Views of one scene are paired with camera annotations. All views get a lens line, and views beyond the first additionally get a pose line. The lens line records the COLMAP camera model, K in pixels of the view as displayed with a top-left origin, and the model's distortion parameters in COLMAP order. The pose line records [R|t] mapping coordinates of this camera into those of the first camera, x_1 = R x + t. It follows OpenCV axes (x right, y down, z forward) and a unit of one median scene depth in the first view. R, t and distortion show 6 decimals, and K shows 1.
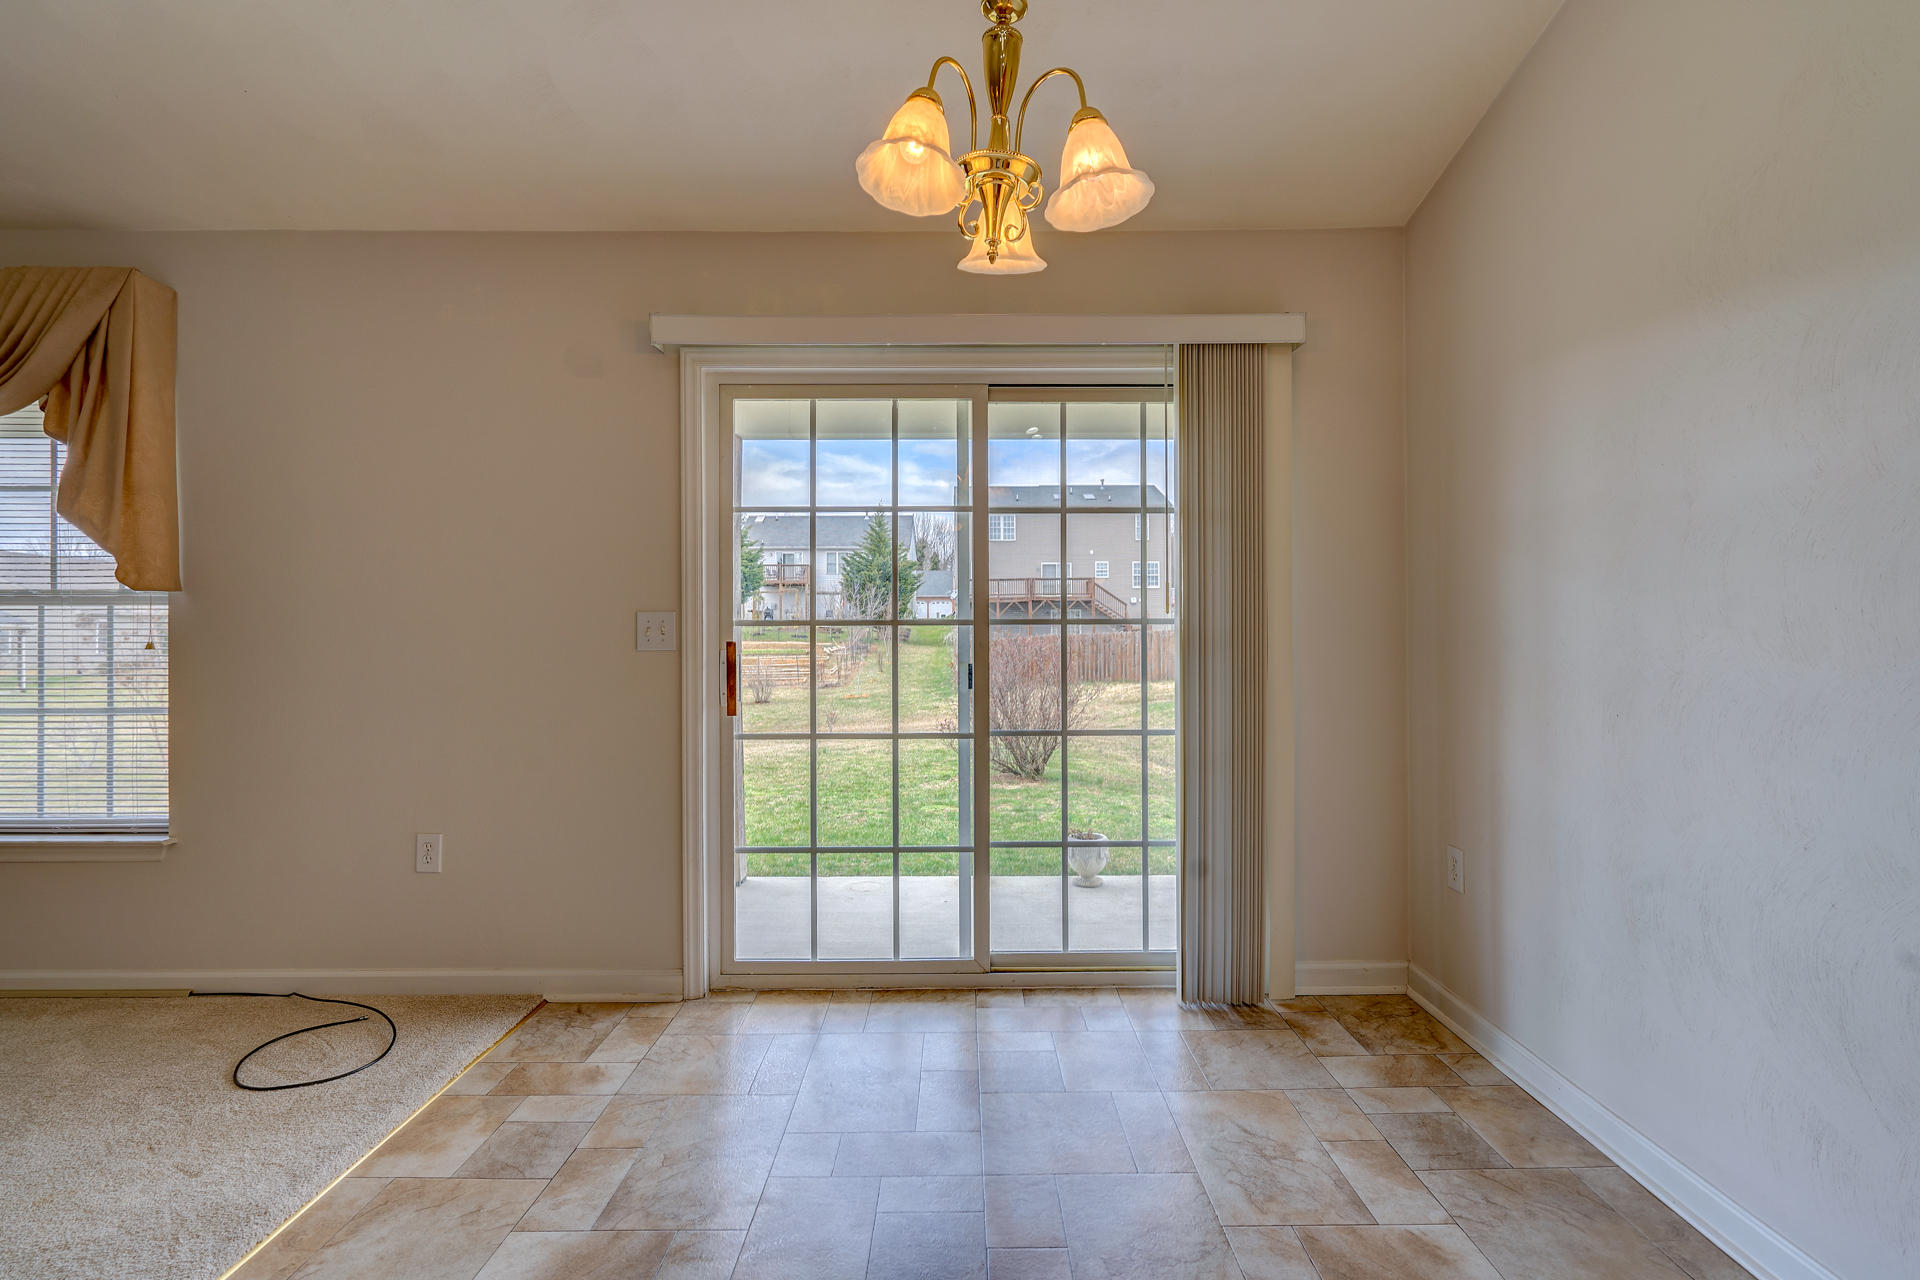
lens RADIAL K [[881.6, 0, 964.7], [0, 881.6, 641.1], [0, 0, 1]] dist [-0.000279, 0.000148]
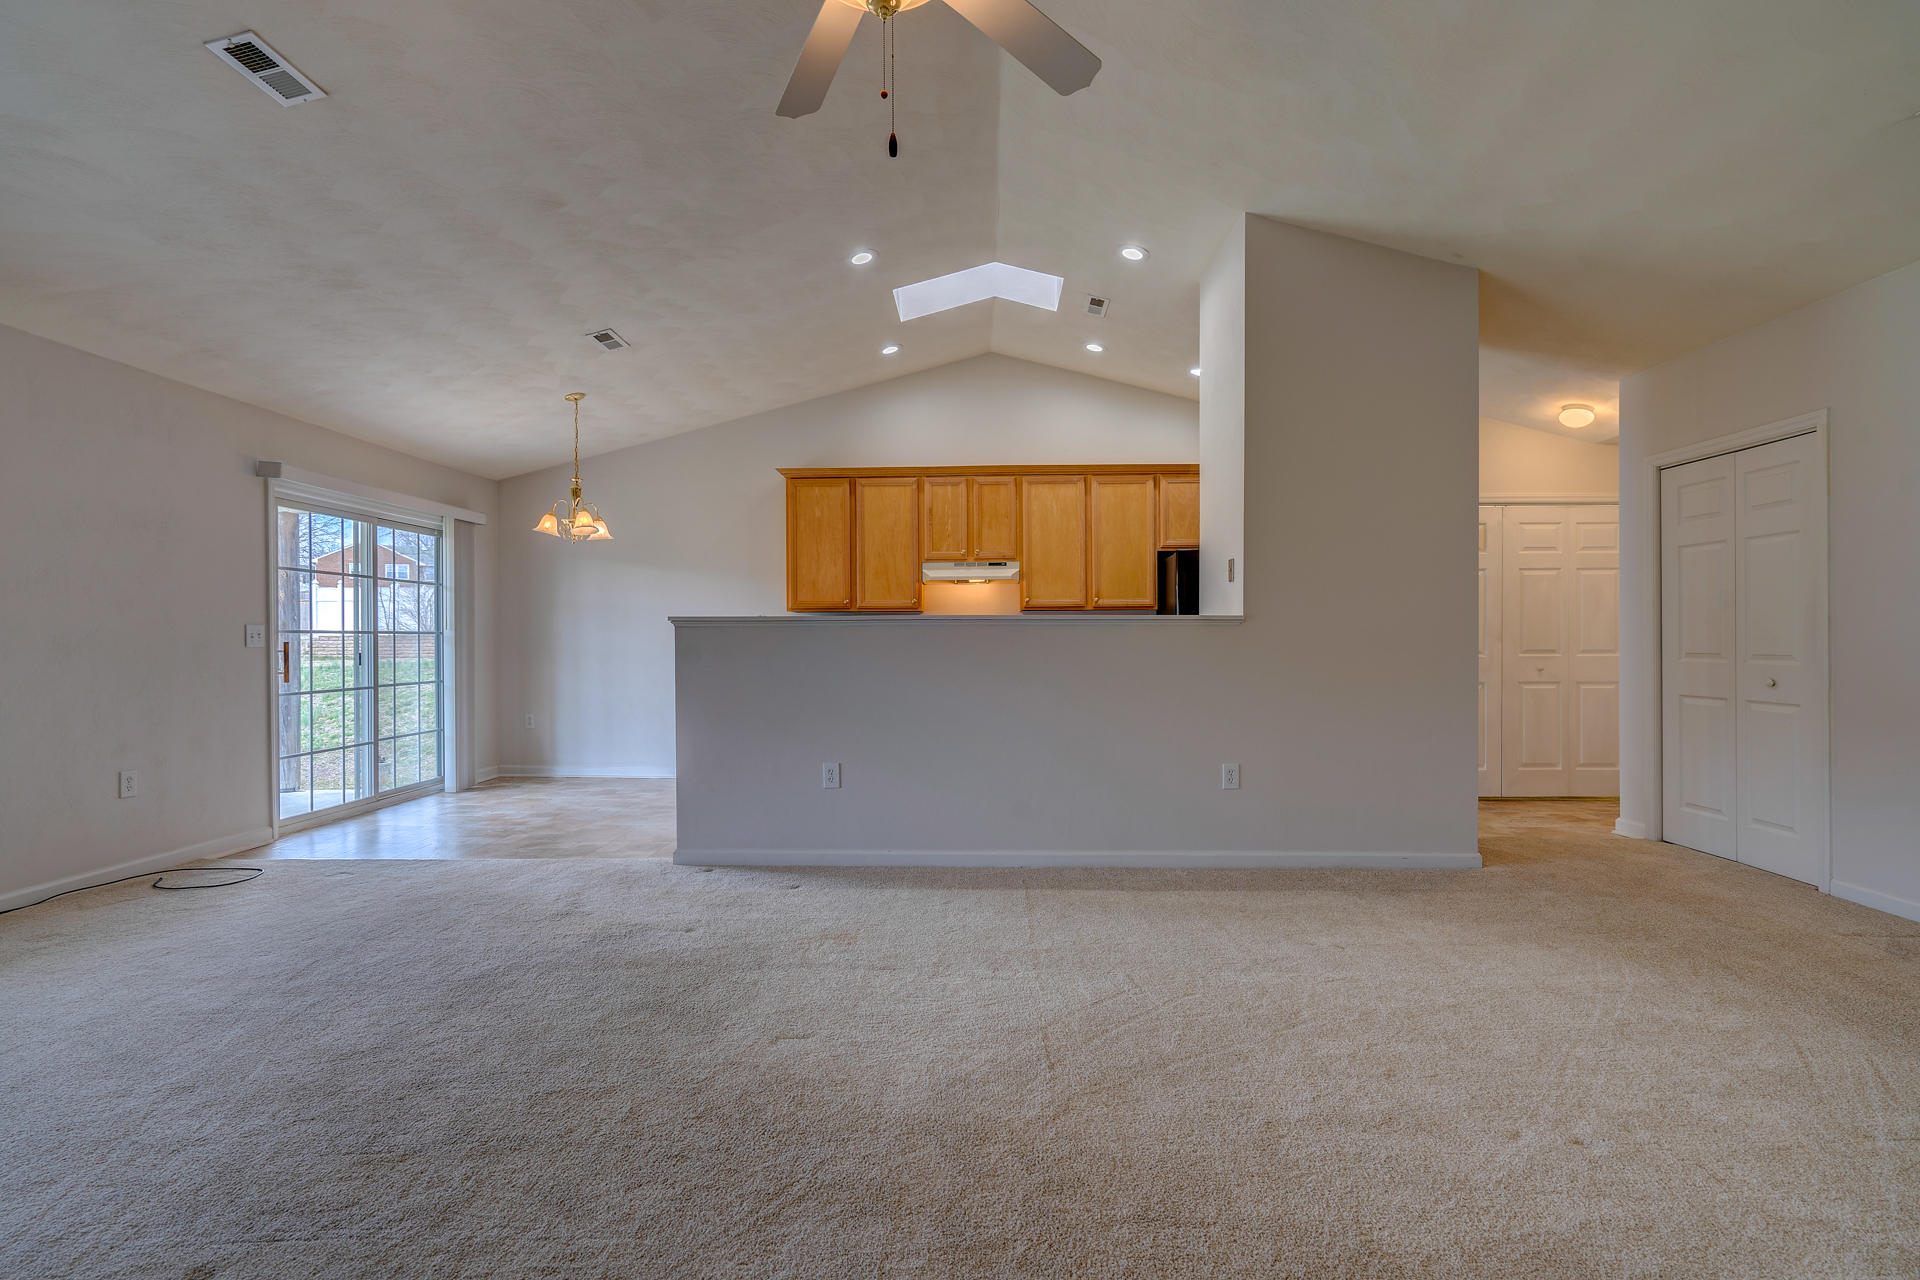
lens RADIAL K [[871.7, 0, 963.3], [0, 871.7, 640.5], [0, 0, 1]] dist [-0.003669, 0.001153]
pose [[0.031480, 0.001874, 0.999503, -2.032335], [0.003061, 0.999993, -0.001971, 0.005388], [-0.999500, 0.003122, 0.031474, -0.451935]]
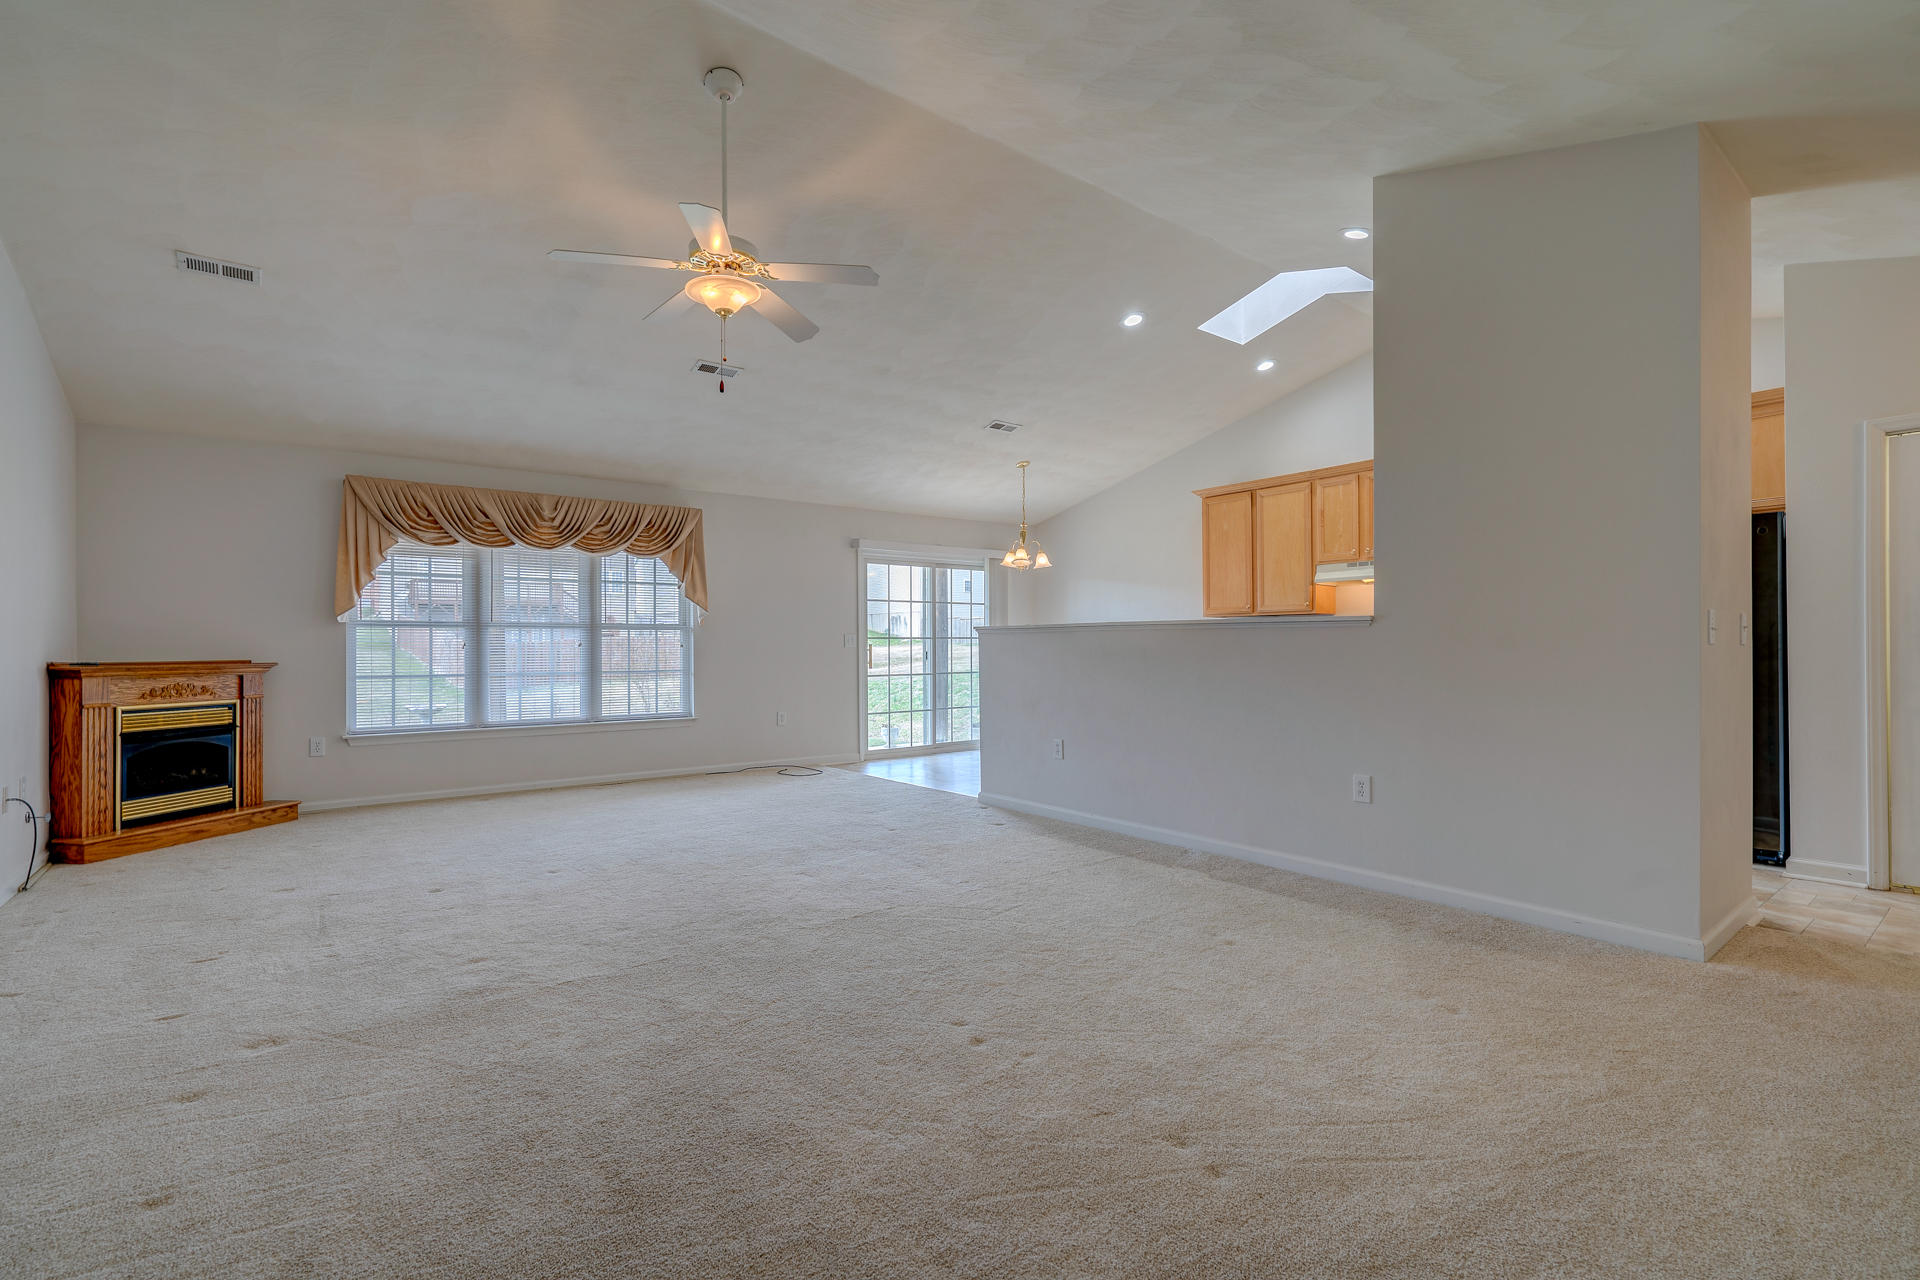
lens RADIAL K [[871.7, 0, 963.3], [0, 871.7, 640.5], [0, 0, 1]] dist [-0.003669, 0.001153]
pose [[0.788611, 0.003371, 0.614884, -1.879822], [0.001085, 0.999976, -0.006875, 0.008592], [-0.614892, 0.006089, 0.788588, -1.576680]]
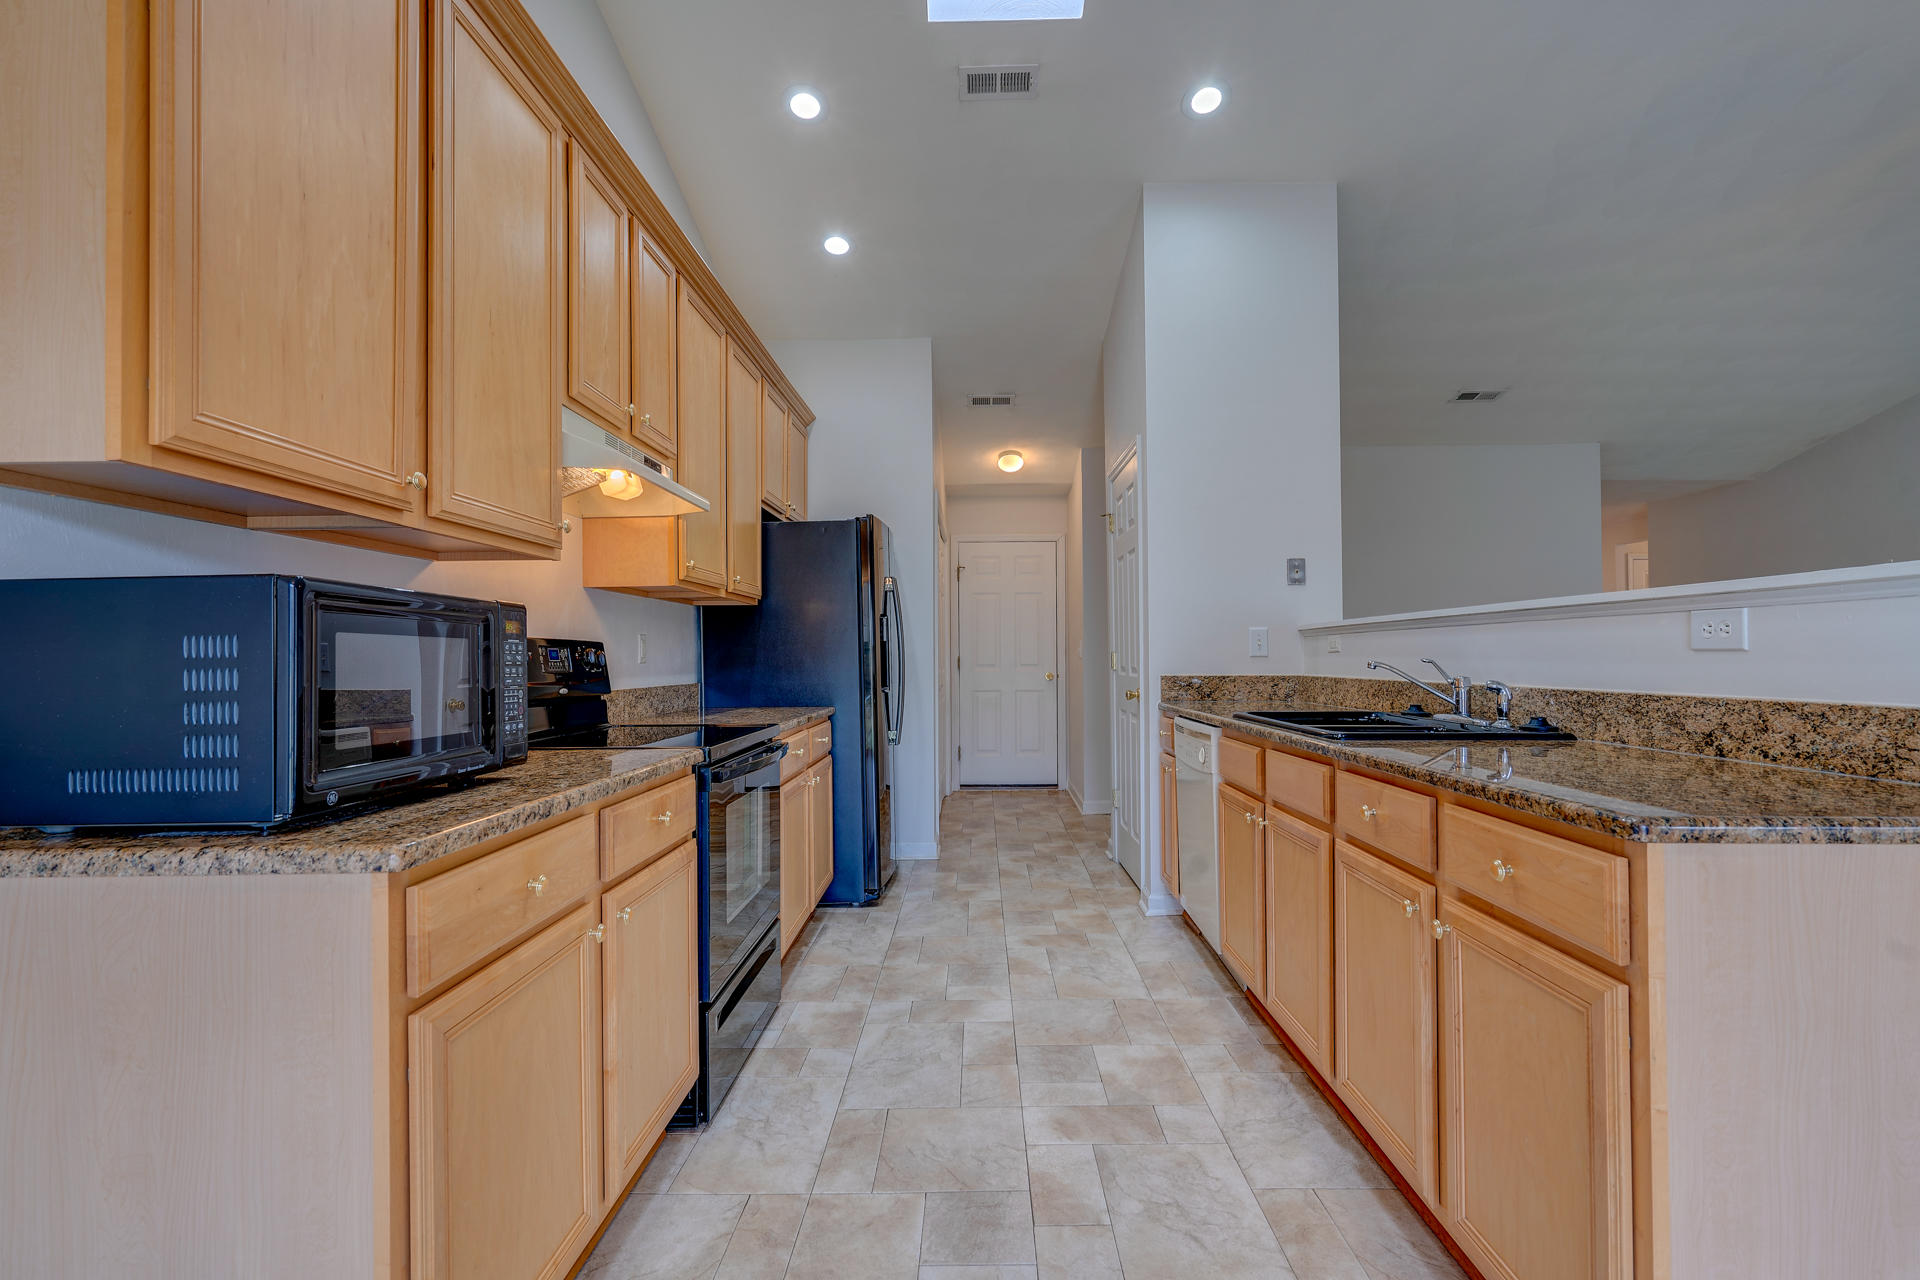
lens RADIAL K [[871.7, 0, 965.3], [0, 871.7, 652.1], [0, 0, 1]] dist [0.001751, 0.000451]
pose [[-0.999767, 0.013295, 0.016982, 0.044154], [0.013171, 0.999886, -0.007429, 0.005324], [-0.017078, -0.007203, -0.999828, 0.473928]]
